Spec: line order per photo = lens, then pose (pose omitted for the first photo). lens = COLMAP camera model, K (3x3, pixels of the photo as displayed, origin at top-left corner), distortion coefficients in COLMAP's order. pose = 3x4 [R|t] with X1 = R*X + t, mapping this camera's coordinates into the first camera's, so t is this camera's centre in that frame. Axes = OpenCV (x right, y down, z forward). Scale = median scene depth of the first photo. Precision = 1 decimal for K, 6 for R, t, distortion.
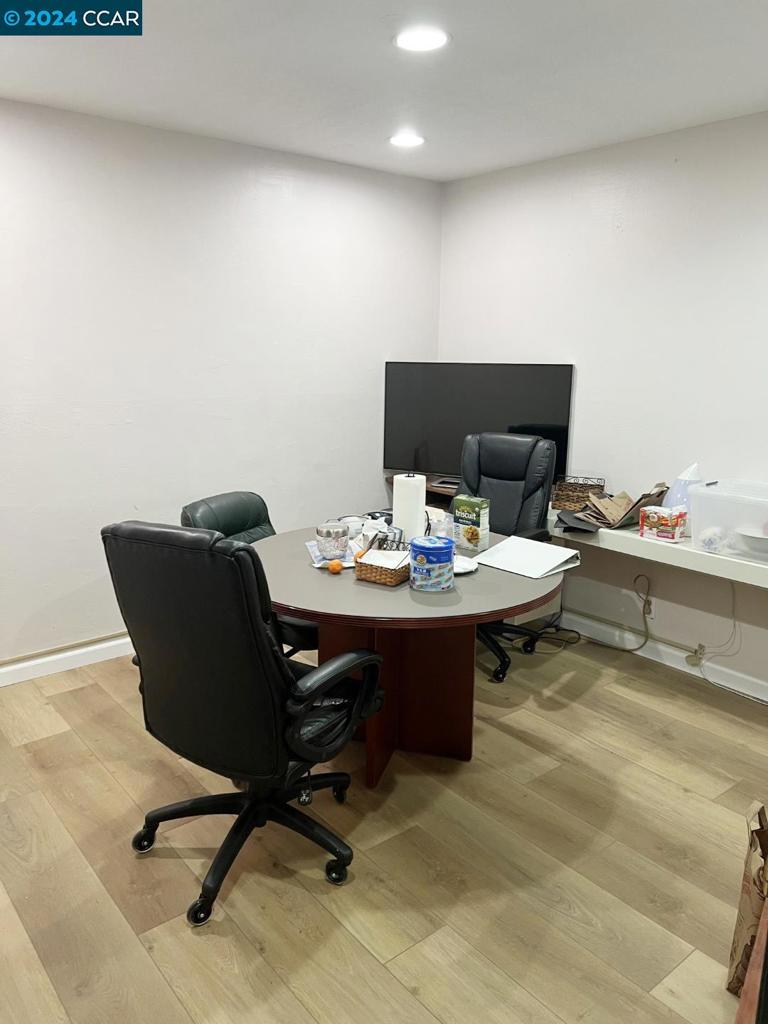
lens RADIAL K [[780.0, 0, 384.0], [0, 780.0, 512.0], [0, 0, 1]] dist [0.036607, -0.065668]
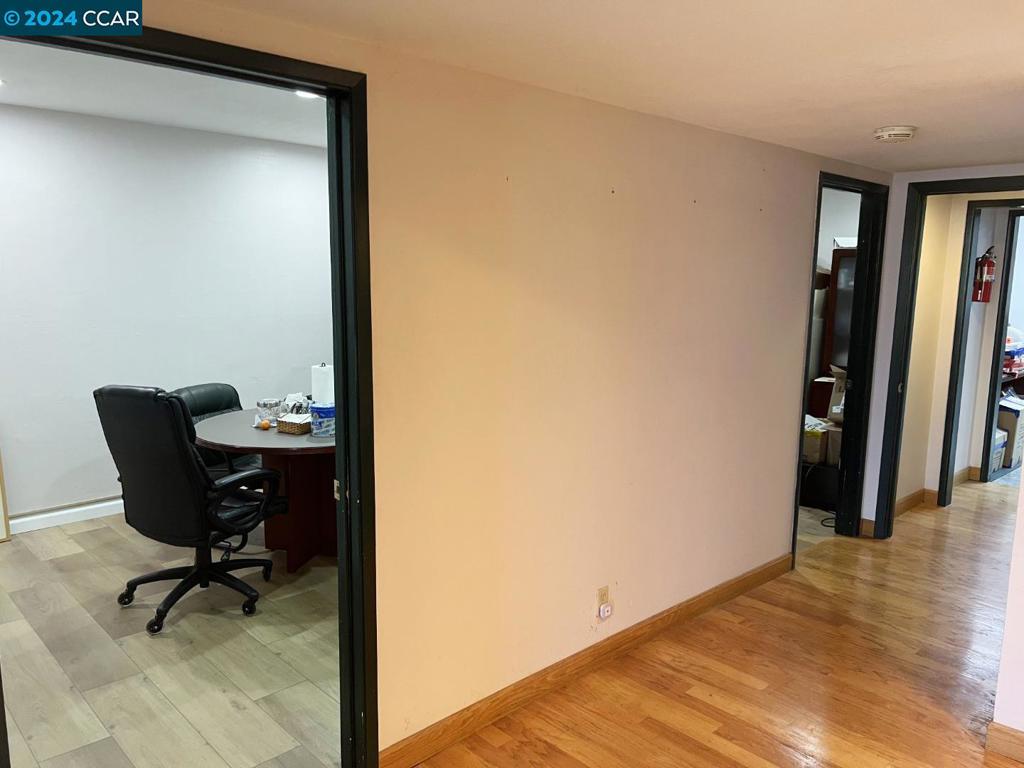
lens RADIAL K [[773.0, 0, 512.0], [0, 773.0, 384.0], [0, 0, 1]] dist [-0.000600, 0.002465]
pose [[0.996228, -0.016824, 0.085129, 0.328110], [0.022500, 0.997555, -0.066160, 0.115292], [-0.083808, 0.067826, 0.994171, -0.604768]]
